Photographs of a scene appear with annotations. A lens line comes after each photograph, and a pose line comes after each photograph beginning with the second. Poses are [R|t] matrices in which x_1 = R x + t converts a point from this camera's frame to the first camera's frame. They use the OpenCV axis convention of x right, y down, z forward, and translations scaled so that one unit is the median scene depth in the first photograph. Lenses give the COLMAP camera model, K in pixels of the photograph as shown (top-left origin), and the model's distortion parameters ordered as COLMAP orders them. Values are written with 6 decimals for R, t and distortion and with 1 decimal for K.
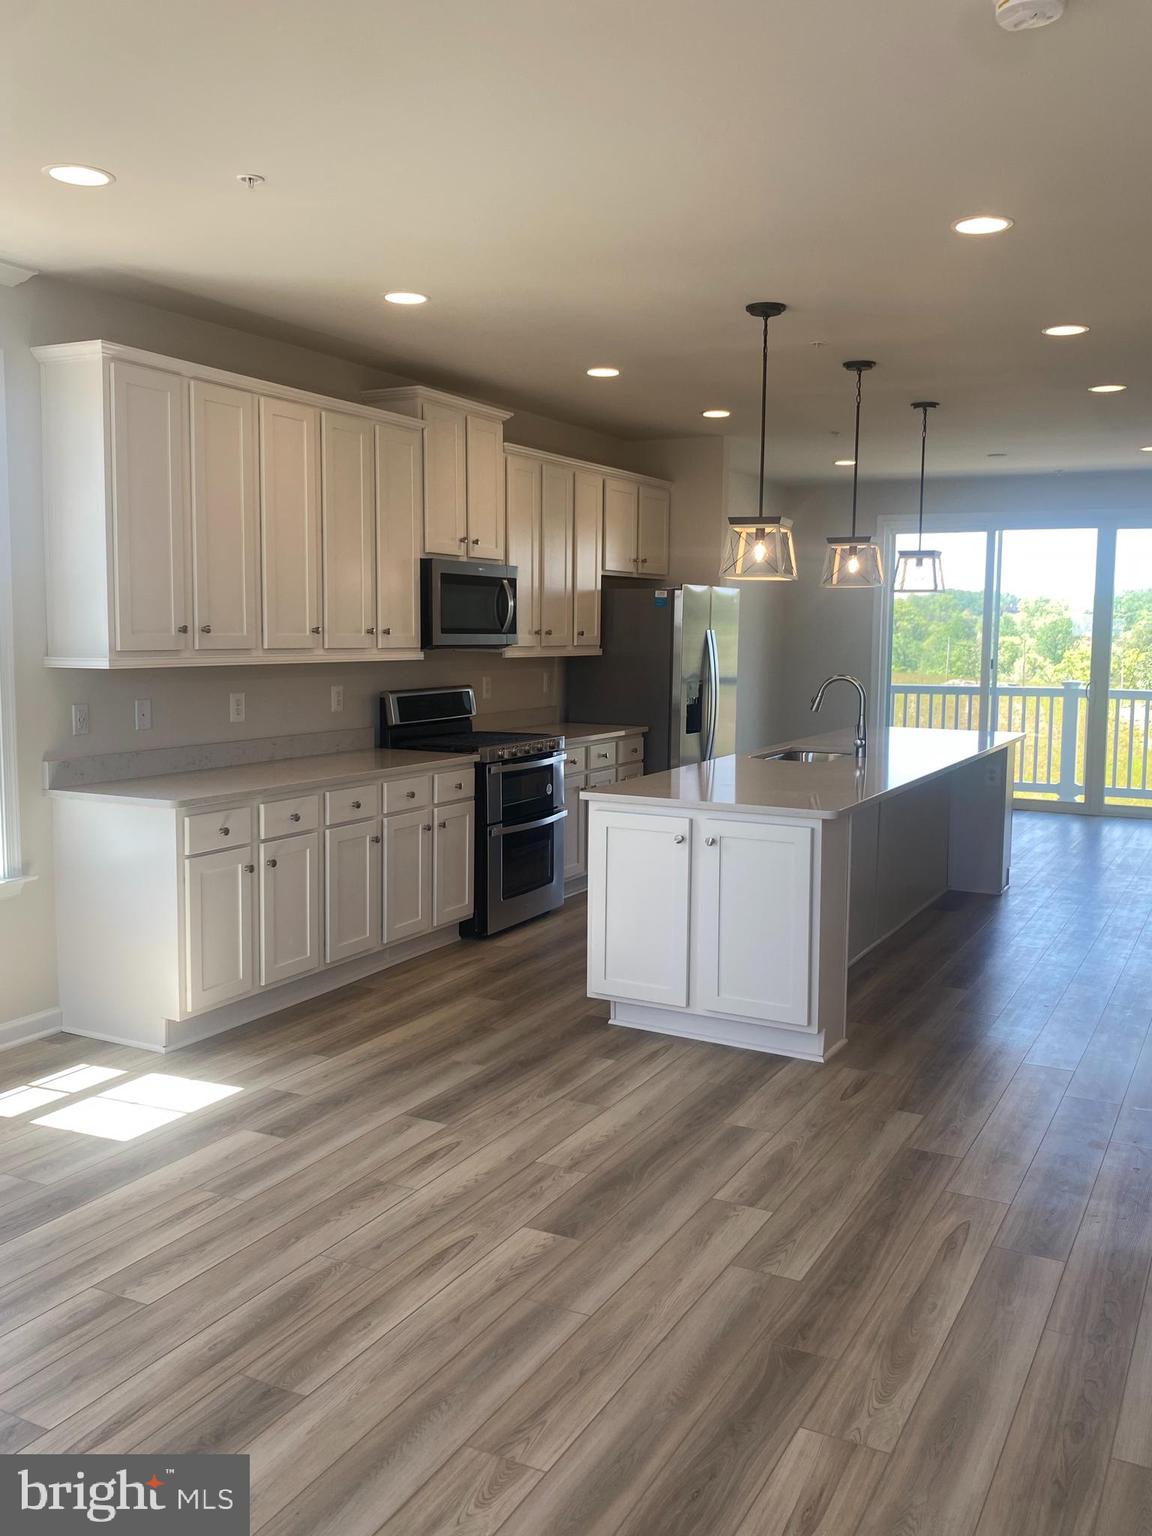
lens RADIAL K [[1335.7, 0, 574.1], [0, 1335.7, 759.1], [0, 0, 1]] dist [0.022987, -0.087045]
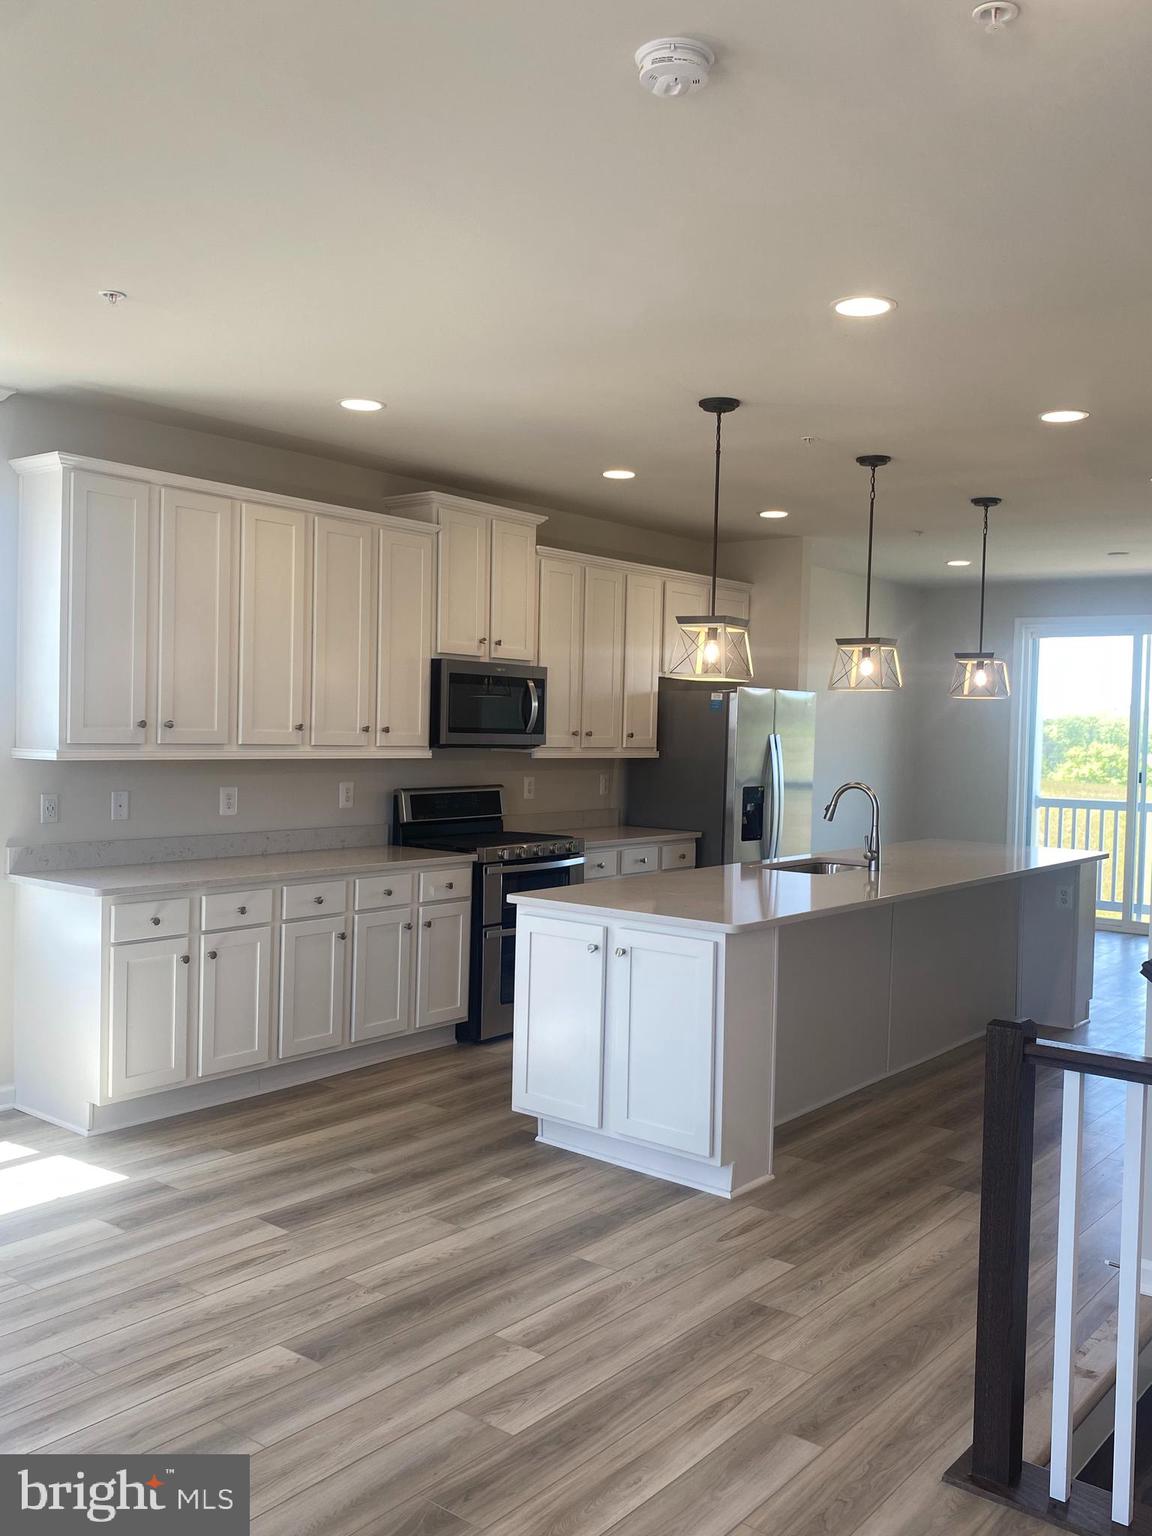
lens RADIAL K [[1335.7, 0, 576.3], [0, 1335.7, 764.0], [0, 0, 1]] dist [0.022987, -0.087045]
pose [[0.981910, 0.018616, -0.188431, 0.233995], [-0.032662, 0.996891, -0.071710, -0.002486], [0.186510, 0.076567, 0.979465, 0.047806]]
